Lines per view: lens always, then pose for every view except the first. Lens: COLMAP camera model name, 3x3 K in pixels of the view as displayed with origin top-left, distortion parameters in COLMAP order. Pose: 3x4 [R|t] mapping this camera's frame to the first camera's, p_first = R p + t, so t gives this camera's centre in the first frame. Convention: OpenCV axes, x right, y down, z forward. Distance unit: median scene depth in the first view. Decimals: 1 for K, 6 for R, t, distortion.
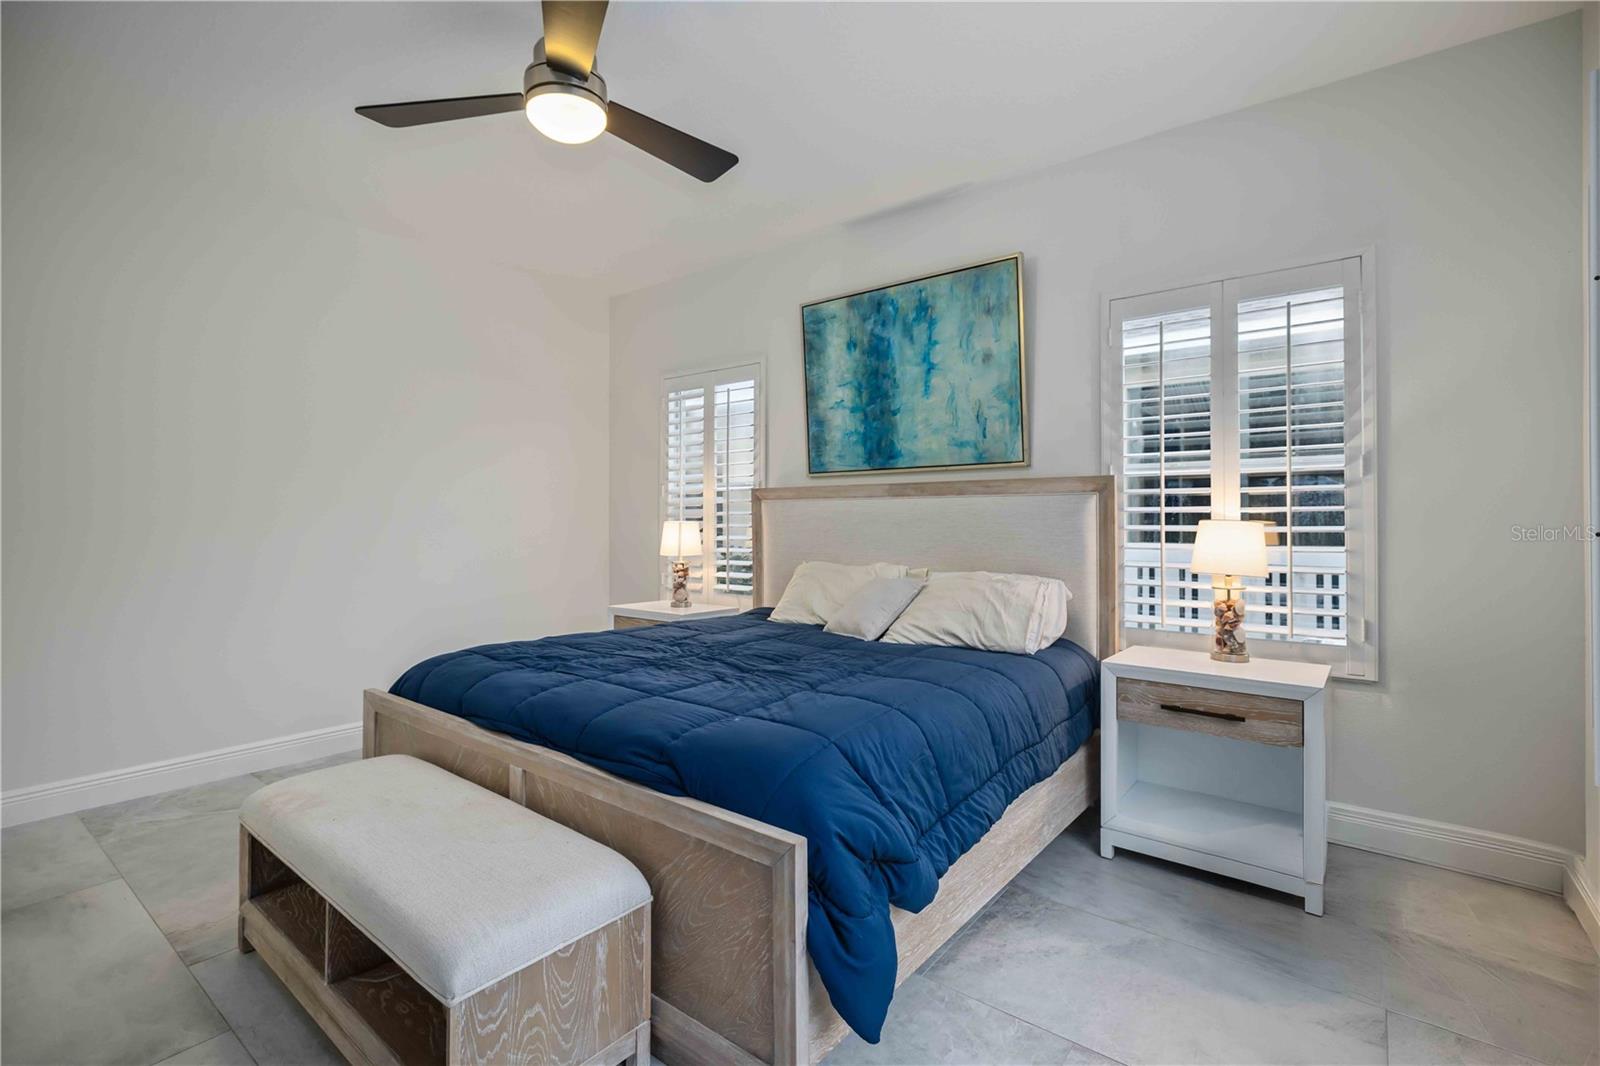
lens RADIAL K [[725.2, 0, 795.4], [0, 725.2, 517.9], [0, 0, 1]] dist [0.002193, 0.000018]
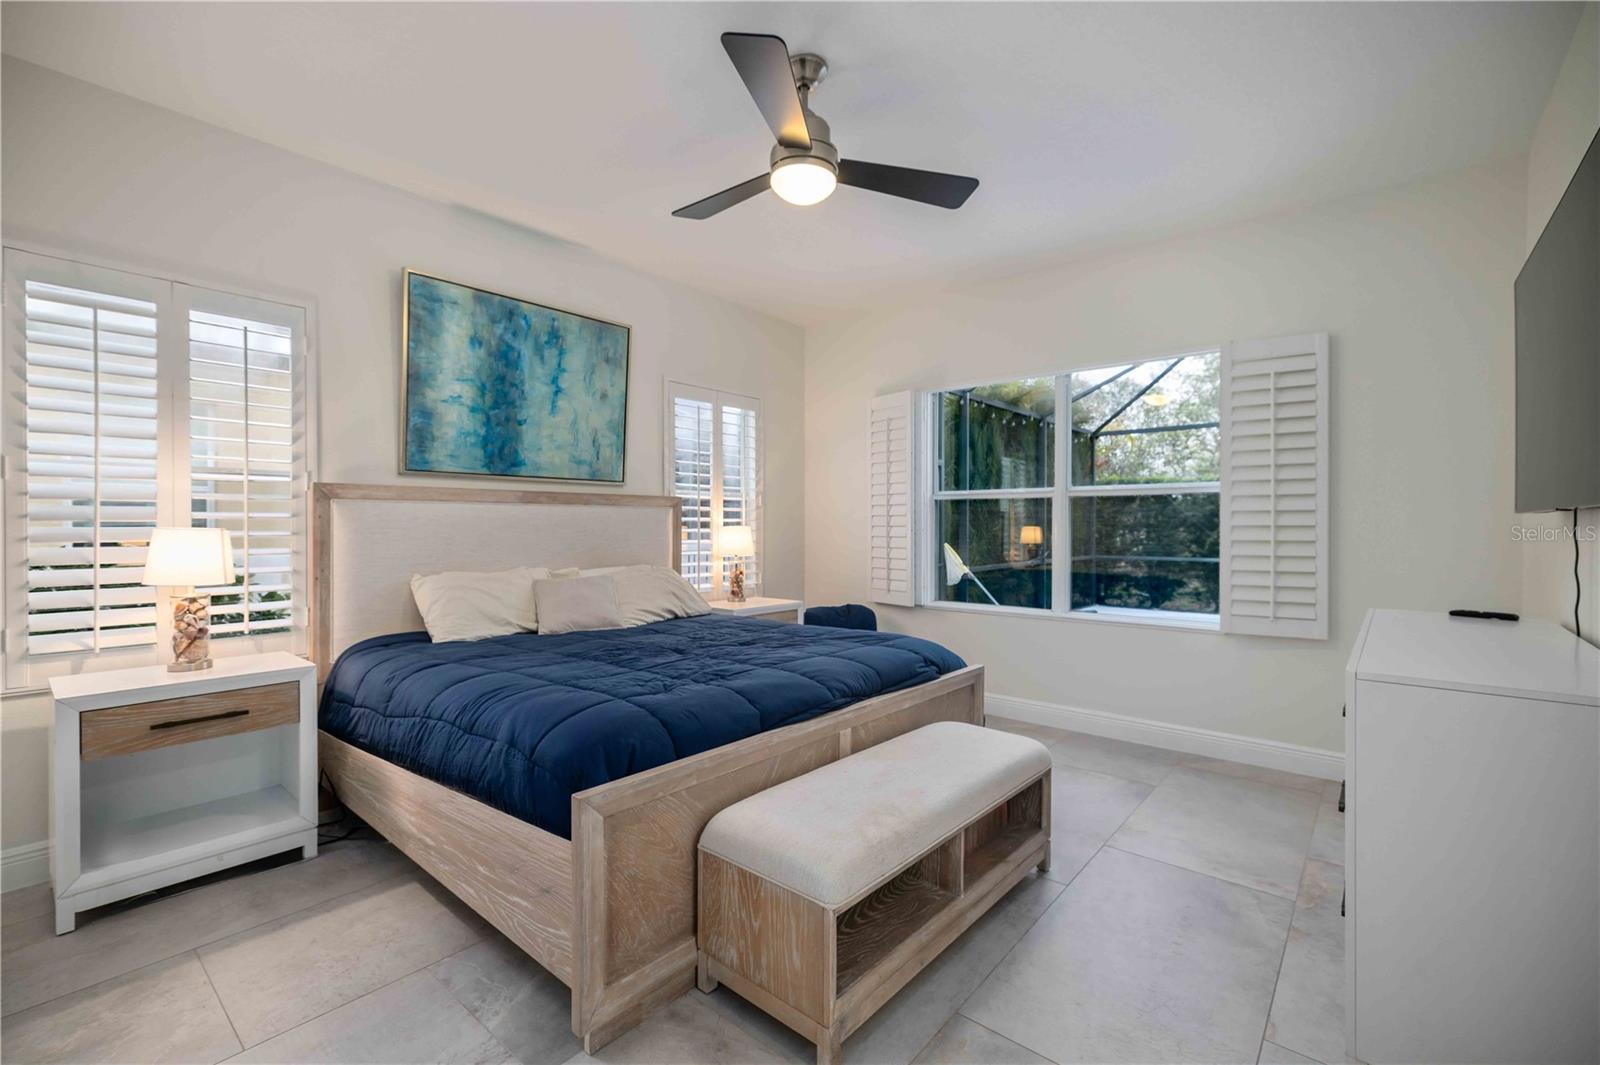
lens RADIAL K [[679.3, 0, 798.5], [0, 679.3, 531.9], [0, 0, 1]] dist [-0.000340, 0.000215]
pose [[0.050286, -0.009645, 0.998688, -0.825612], [-0.003495, 0.999946, 0.009833, 0.000872], [-0.998729, -0.003985, 0.050250, 0.554902]]
